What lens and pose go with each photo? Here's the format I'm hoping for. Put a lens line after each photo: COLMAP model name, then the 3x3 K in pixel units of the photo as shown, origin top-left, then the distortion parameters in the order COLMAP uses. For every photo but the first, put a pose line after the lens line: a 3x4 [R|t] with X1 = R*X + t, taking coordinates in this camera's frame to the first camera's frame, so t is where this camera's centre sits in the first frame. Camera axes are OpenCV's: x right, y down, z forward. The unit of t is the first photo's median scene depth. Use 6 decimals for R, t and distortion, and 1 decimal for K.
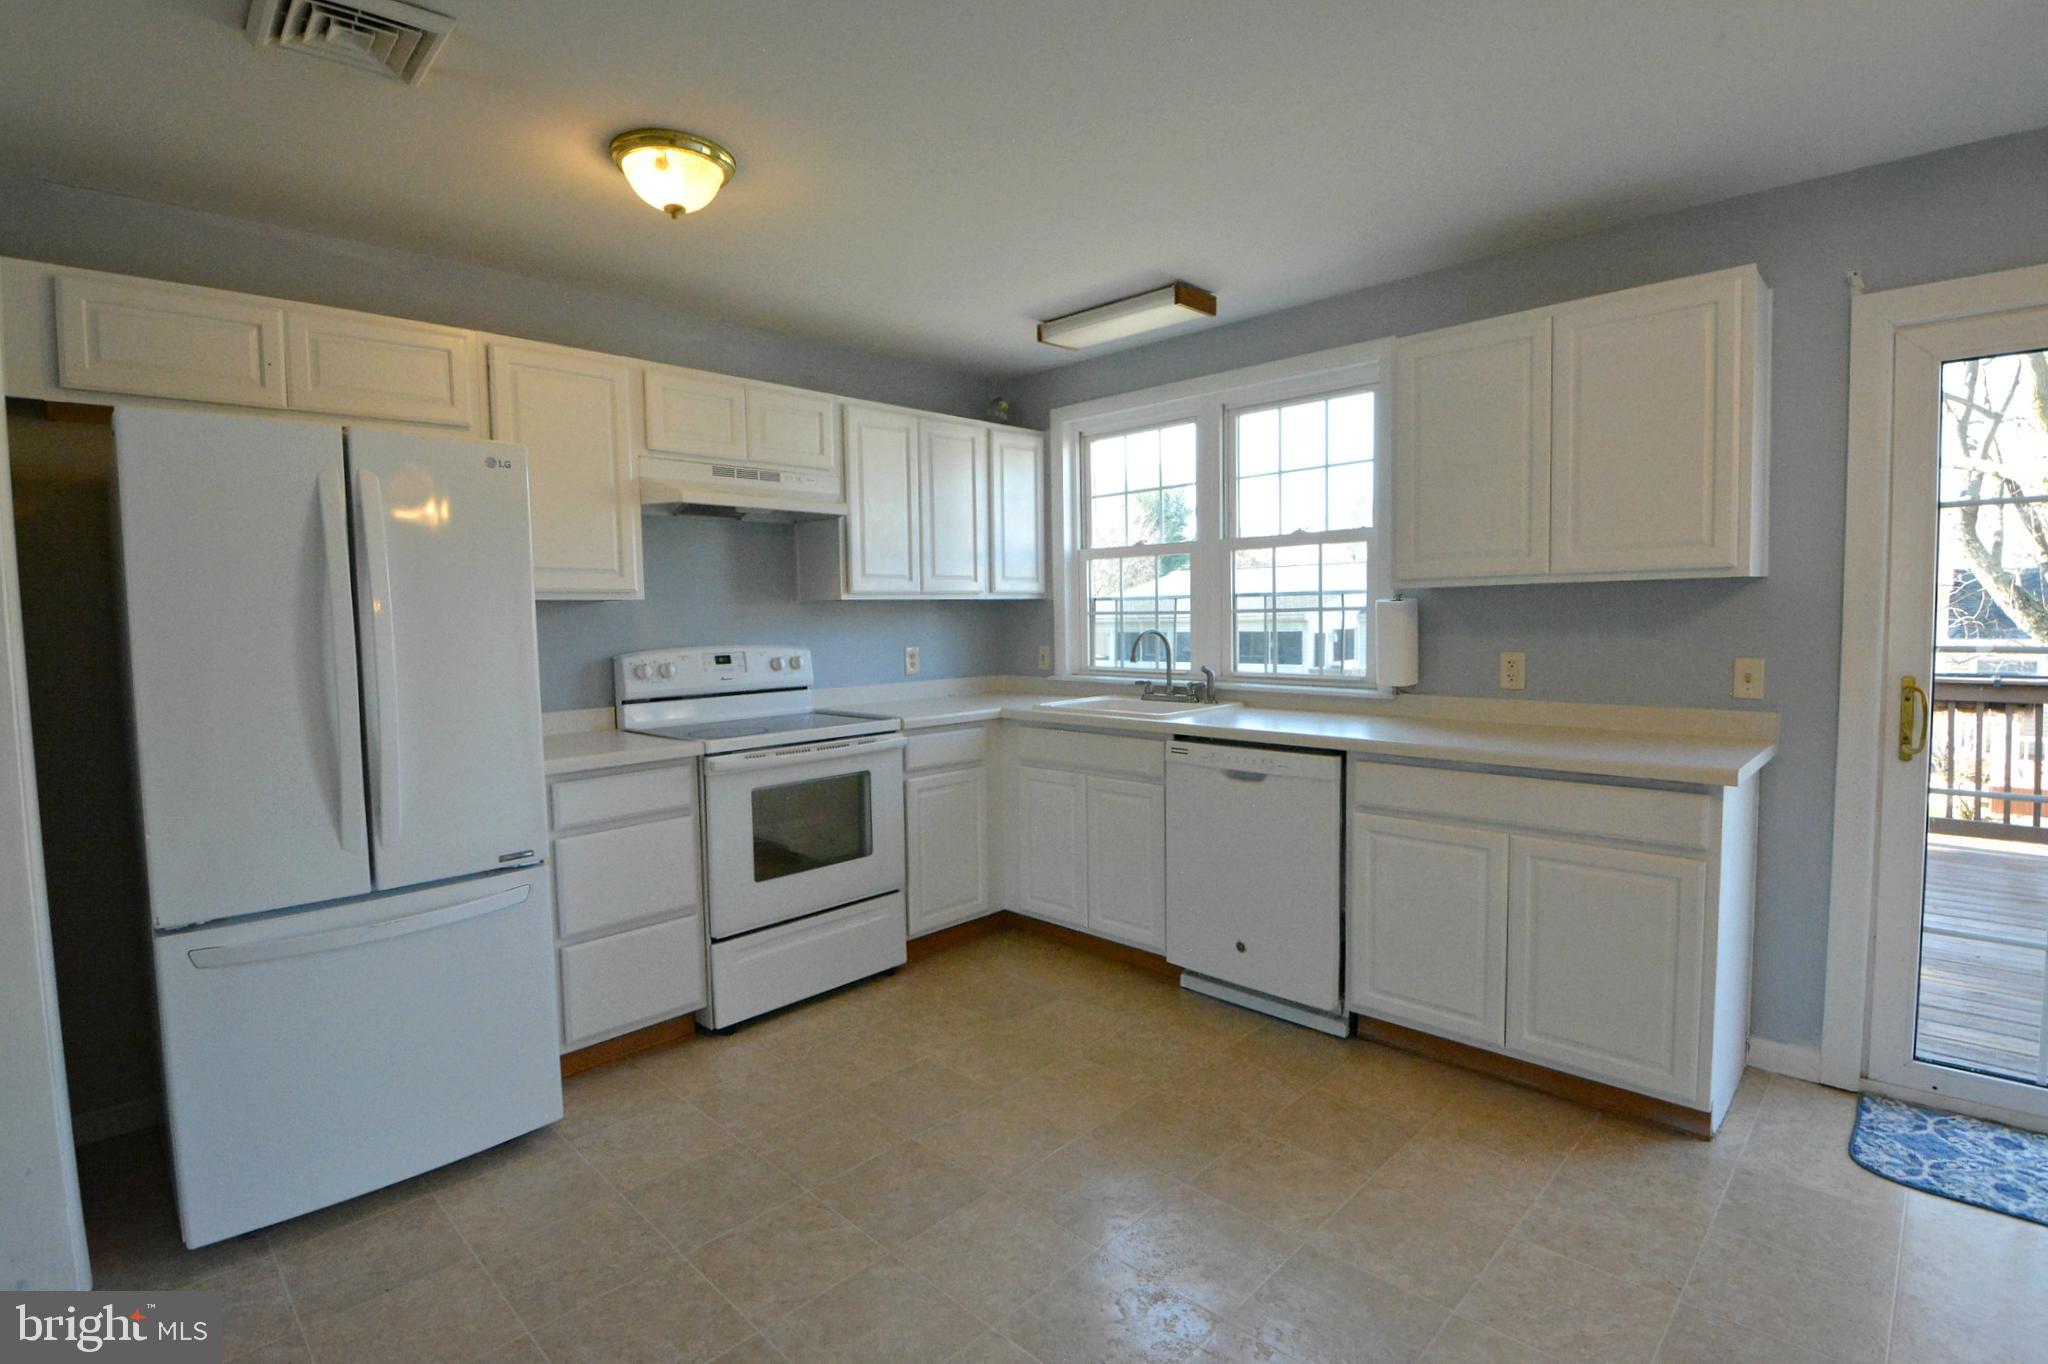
lens RADIAL K [[955.1, 0, 1023.9], [0, 955.1, 680.8], [0, 0, 1]] dist [-0.005510, -0.001194]
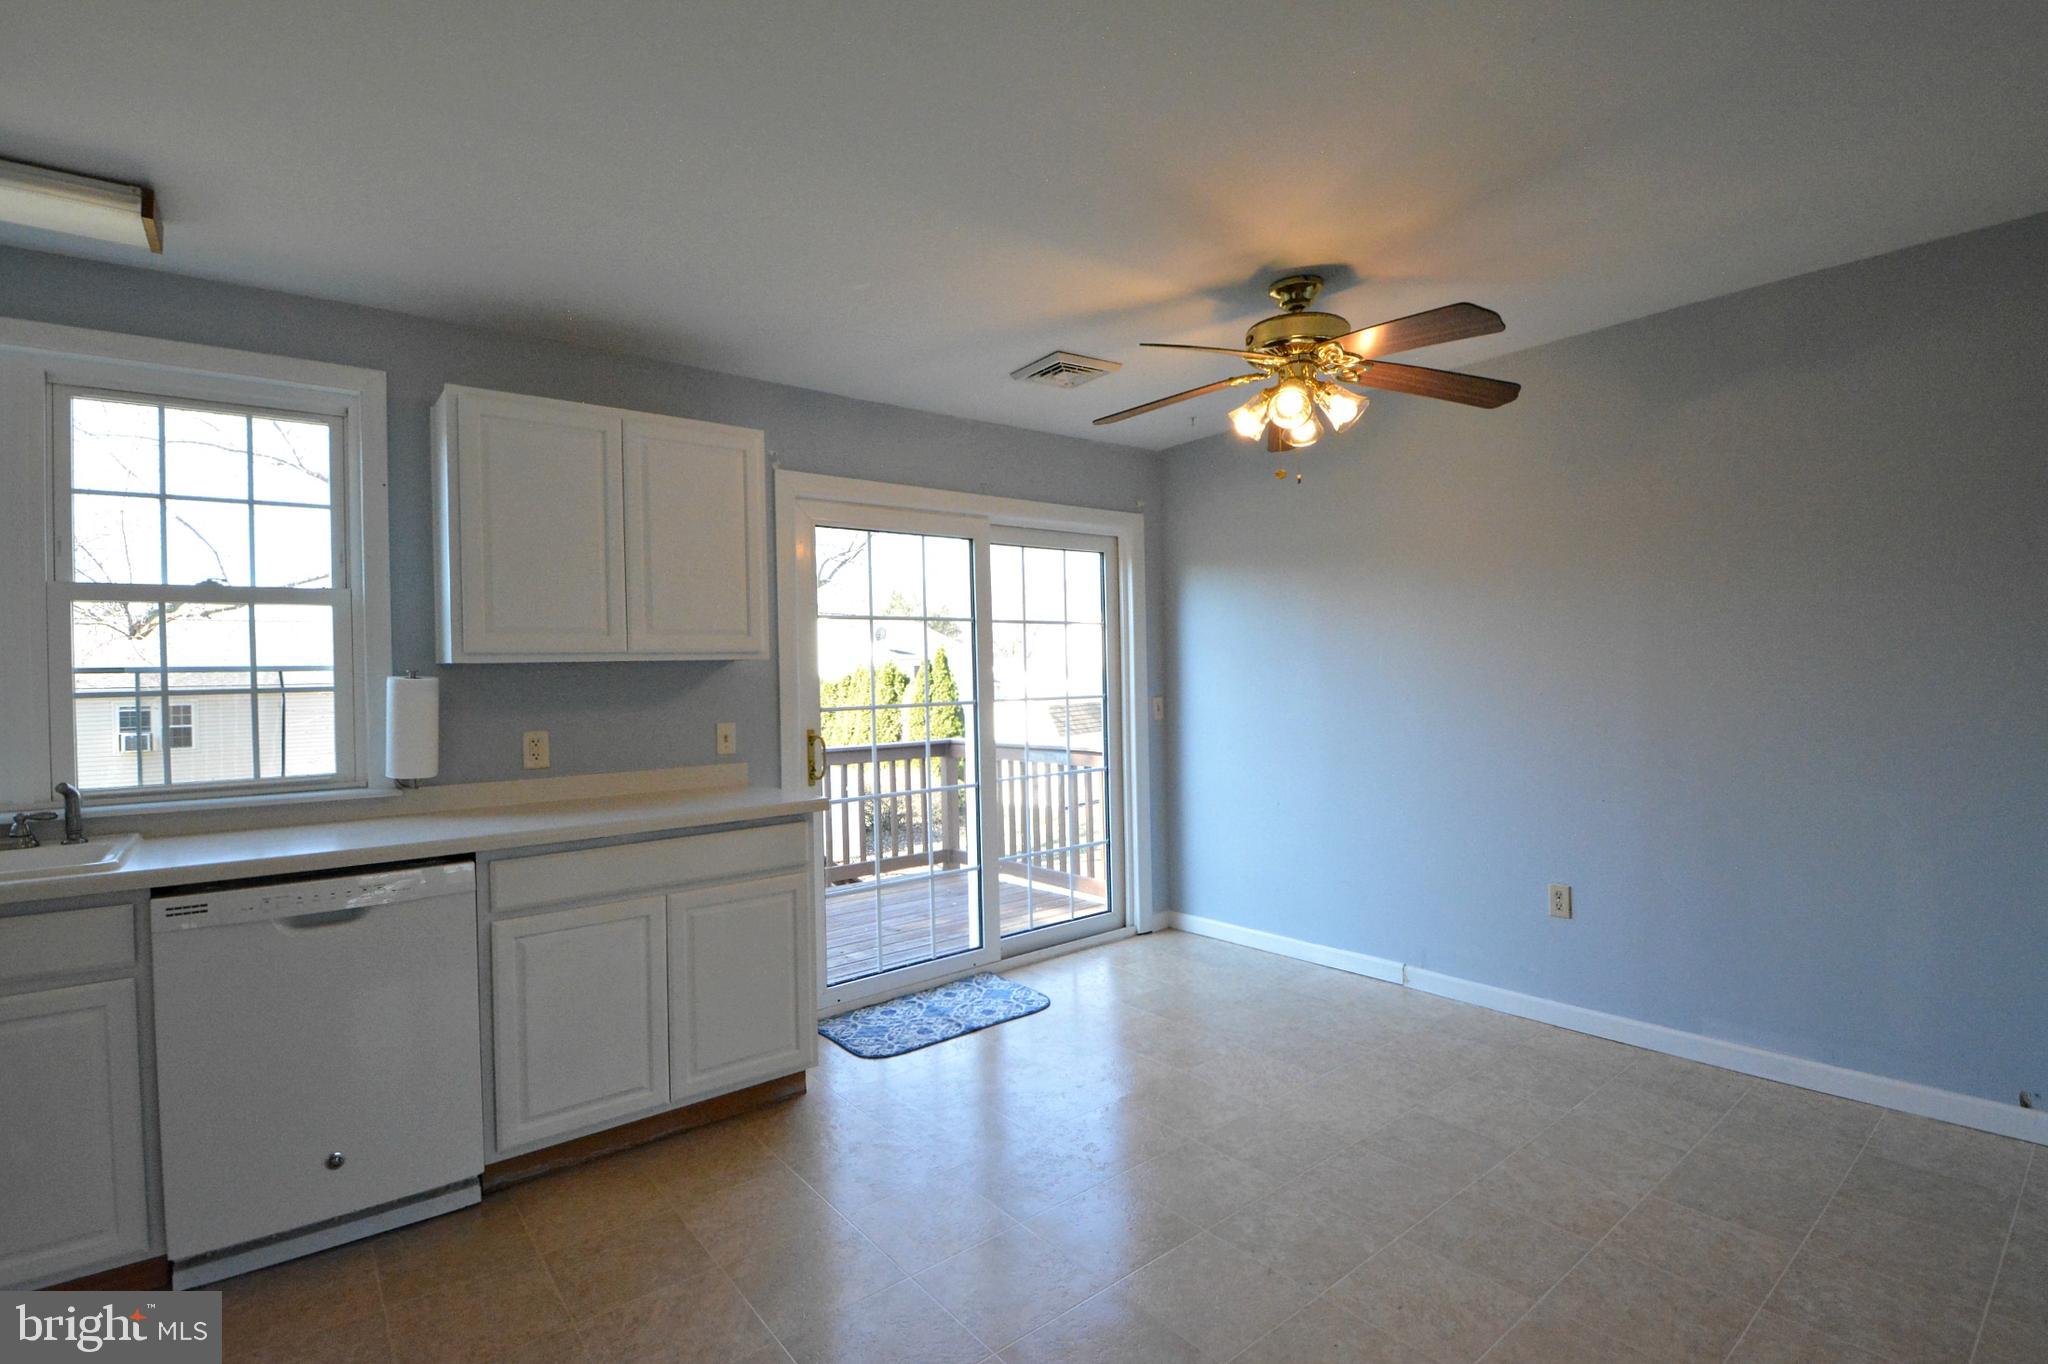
lens RADIAL K [[955.1, 0, 1017.5], [0, 955.1, 671.9], [0, 0, 1]] dist [-0.005510, -0.001194]
pose [[0.138590, 0.017458, 0.990196, -0.403102], [0.091577, 0.995335, -0.030366, -0.014725], [-0.986107, 0.094888, 0.136345, 0.367351]]
